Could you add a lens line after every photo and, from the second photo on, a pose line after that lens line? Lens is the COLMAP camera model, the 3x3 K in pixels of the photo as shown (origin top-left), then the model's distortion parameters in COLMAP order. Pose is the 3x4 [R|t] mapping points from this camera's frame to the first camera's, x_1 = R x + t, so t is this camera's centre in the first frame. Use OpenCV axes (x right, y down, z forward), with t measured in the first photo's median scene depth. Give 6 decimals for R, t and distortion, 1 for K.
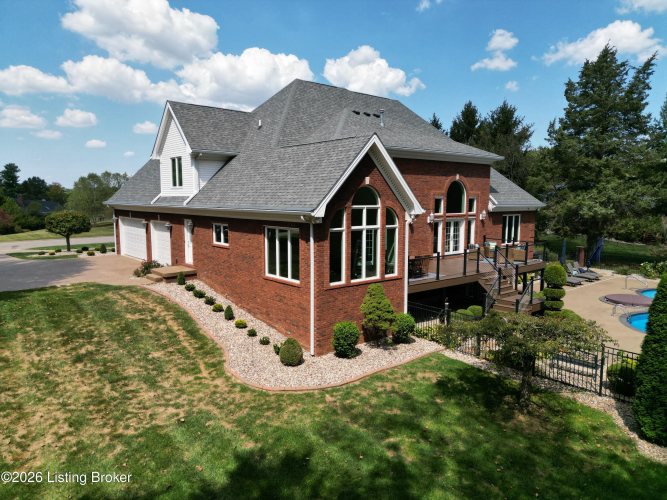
lens RADIAL K [[467.1, 0, 333.5], [0, 467.1, 250.0], [0, 0, 1]] dist [0.085810, -0.089427]
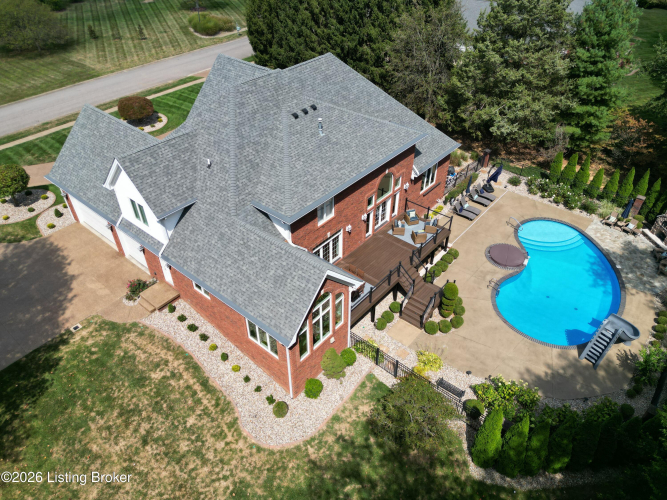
lens RADIAL K [[467.1, 0, 333.5], [0, 467.1, 250.0], [0, 0, 1]] dist [0.085810, -0.089427]
pose [[0.985434, -0.109701, 0.129948, -0.054481], [0.023085, 0.843341, 0.536883, -0.945022], [-0.168487, -0.526062, 0.833589, -0.053925]]
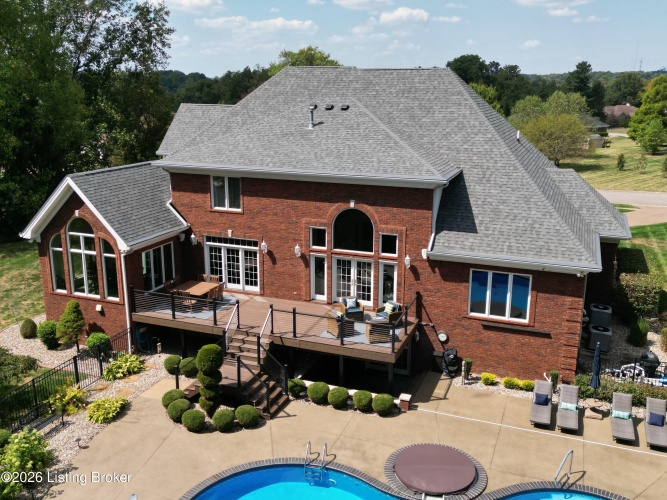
lens RADIAL K [[623.9, 0, 333.5], [0, 623.9, 250.0], [0, 0, 1]] dist [0.119669, -0.004834]
pose [[0.483129, 0.221310, -0.847118, 1.692140], [-0.103083, 0.975176, 0.195975, -0.423368], [0.869460, -0.007358, 0.493949, 0.756721]]
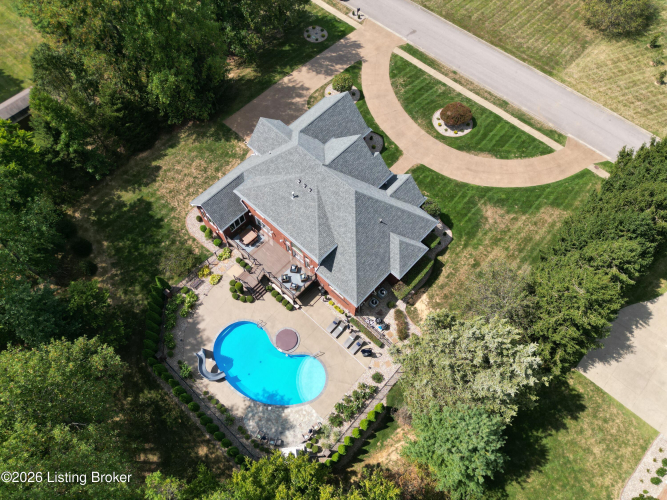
lens RADIAL K [[467.1, 0, 333.5], [0, 467.1, 250.0], [0, 0, 1]] dist [0.085810, -0.089427]
pose [[0.121527, 0.883420, -0.452548, 1.837625], [-0.121474, 0.465737, 0.876546, -2.894108], [0.985127, -0.051551, 0.163912, 1.288117]]
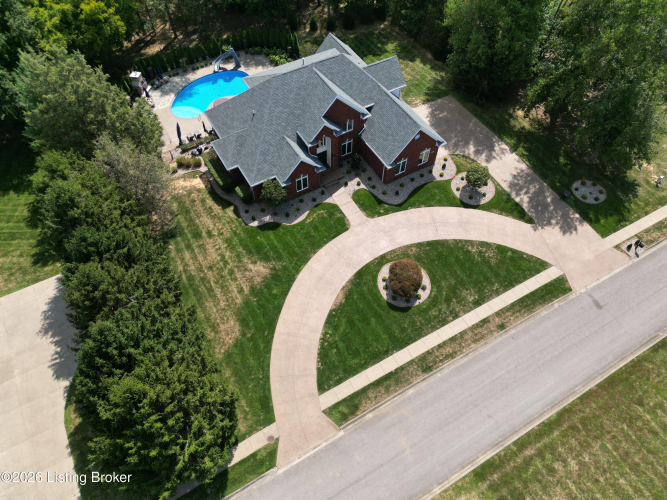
lens RADIAL K [[467.1, 0, 333.5], [0, 467.1, 250.0], [0, 0, 1]] dist [0.085810, -0.089427]
pose [[-0.983254, -0.150978, 0.102066, -0.589746], [0.017233, 0.480523, 0.876813, -2.717365], [-0.181425, 0.863889, -0.469874, 4.216086]]
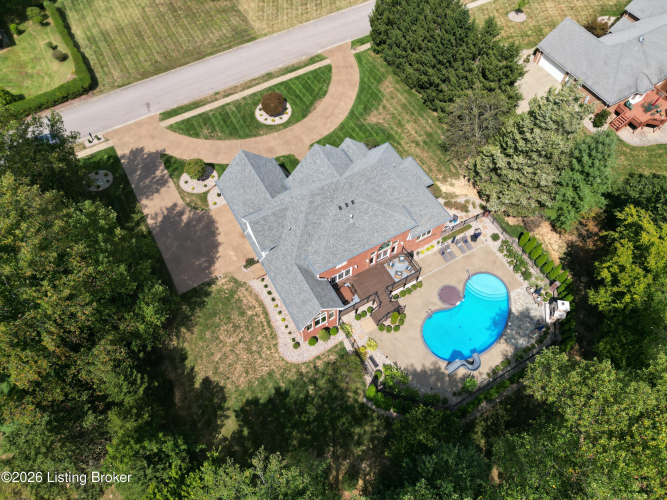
lens RADIAL K [[467.1, 0, 333.5], [0, 467.1, 250.0], [0, 0, 1]] dist [0.085810, -0.089427]
pose [[0.983397, 0.156365, -0.092090, 0.356776], [-0.021605, 0.604749, 0.796123, -2.703569], [0.180177, -0.780915, 0.598087, -0.447109]]
